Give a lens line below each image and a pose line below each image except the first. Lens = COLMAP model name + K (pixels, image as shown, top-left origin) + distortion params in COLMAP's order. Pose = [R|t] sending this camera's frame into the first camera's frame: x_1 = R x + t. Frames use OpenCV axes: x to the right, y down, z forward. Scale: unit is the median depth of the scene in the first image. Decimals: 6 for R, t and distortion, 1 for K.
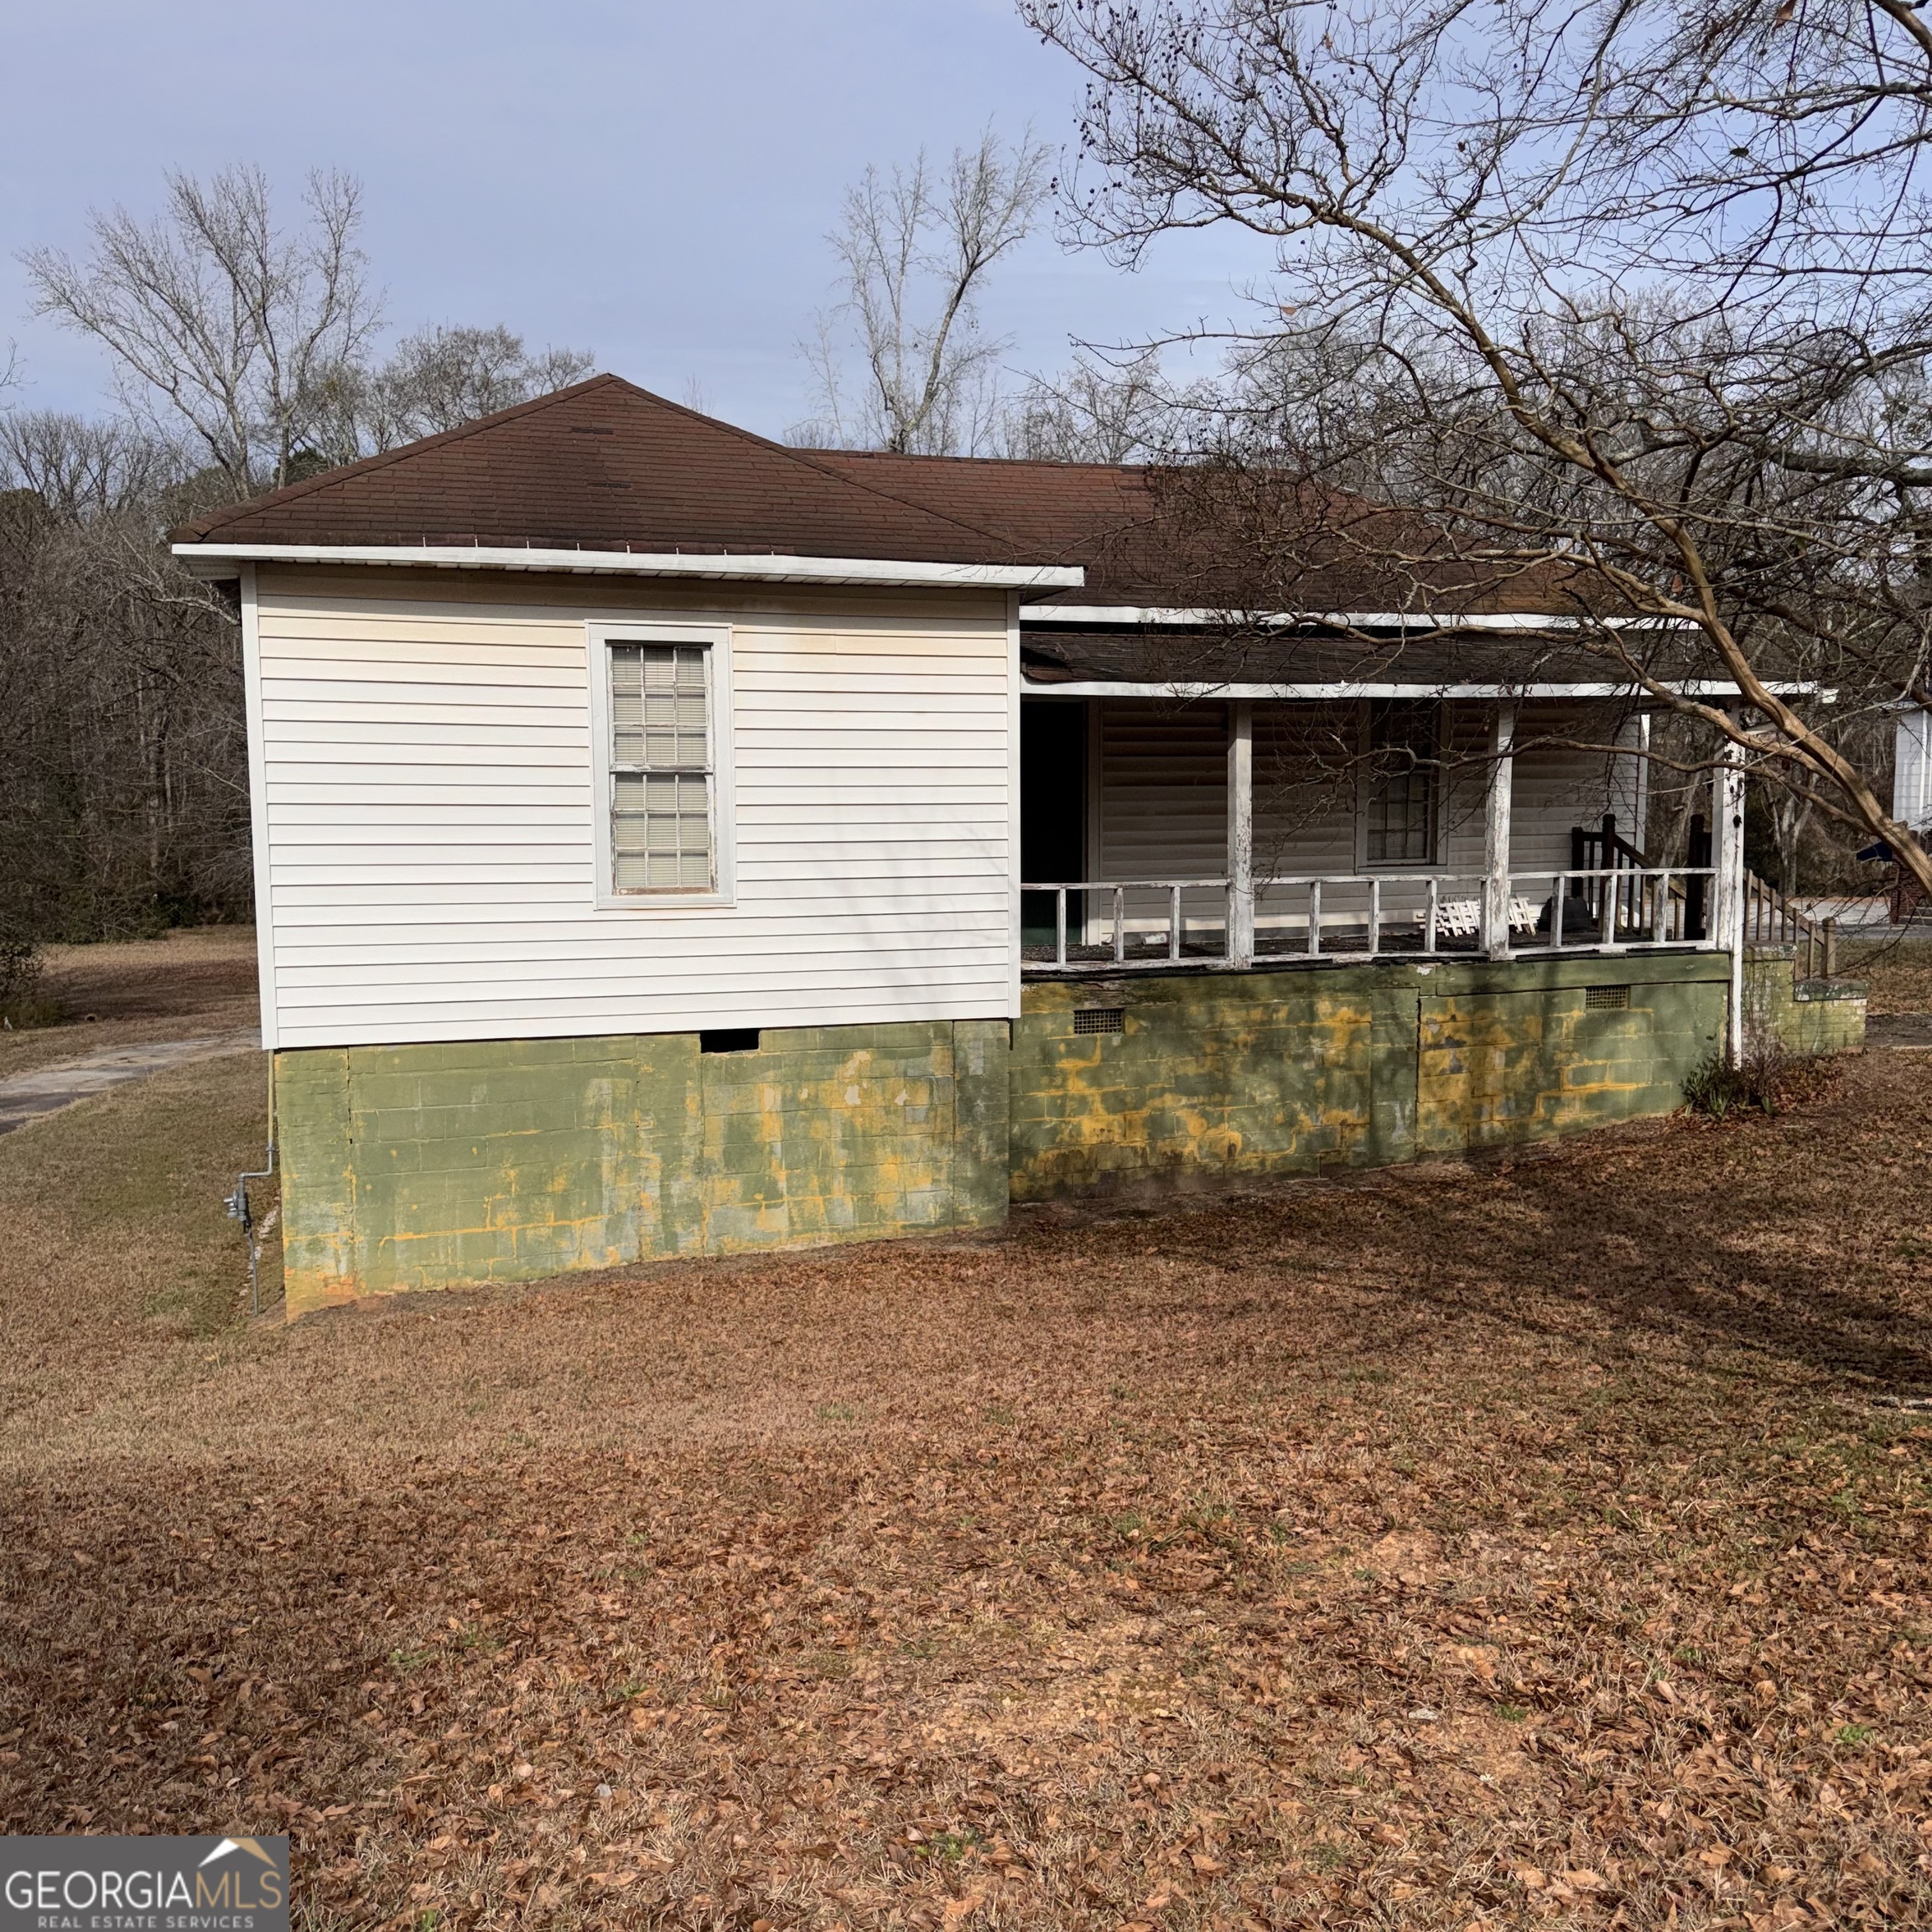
lens RADIAL K [[1810.2, 0, 966.8], [0, 1810.2, 952.2], [0, 0, 1]] dist [0.063817, 0.000000]
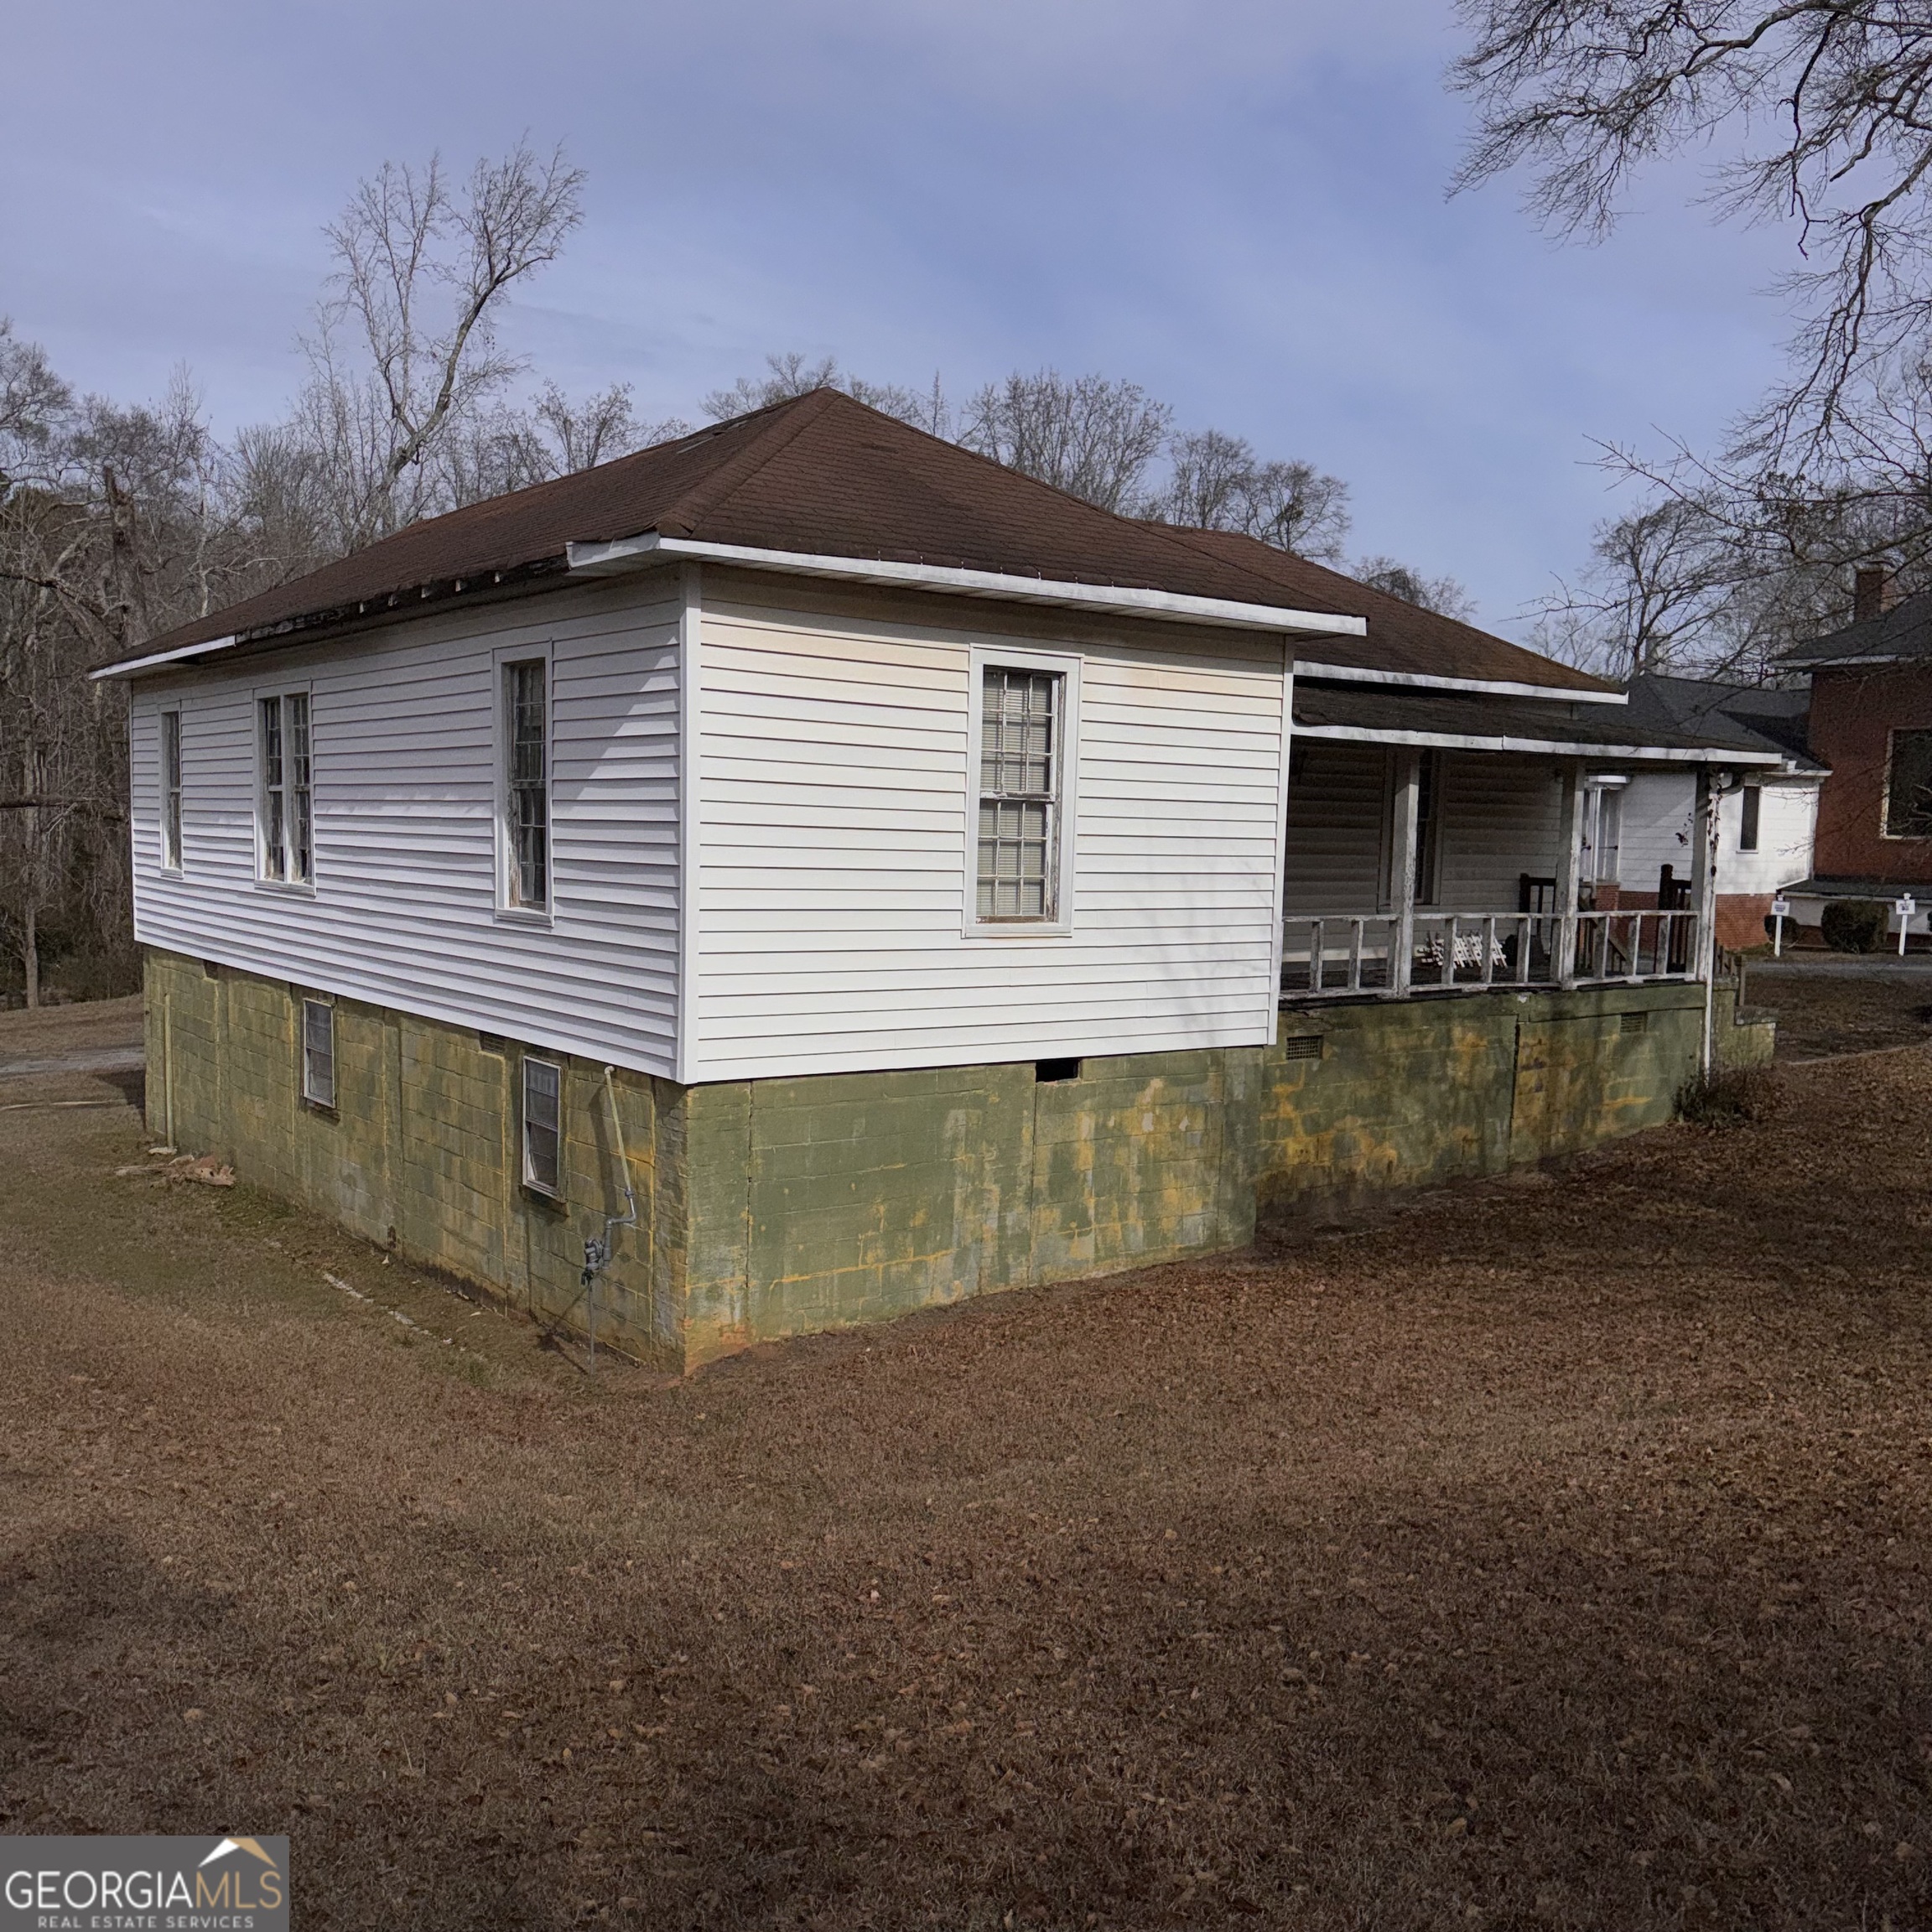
lens RADIAL K [[1810.2, 0, 964.9], [0, 1810.2, 980.1], [0, 0, 1]] dist [0.063817, 0.000000]
pose [[0.949228, -0.001226, 0.314585, -0.477329], [0.003847, 0.999963, -0.007710, 0.006612], [-0.314564, 0.008529, 0.949198, 0.062752]]
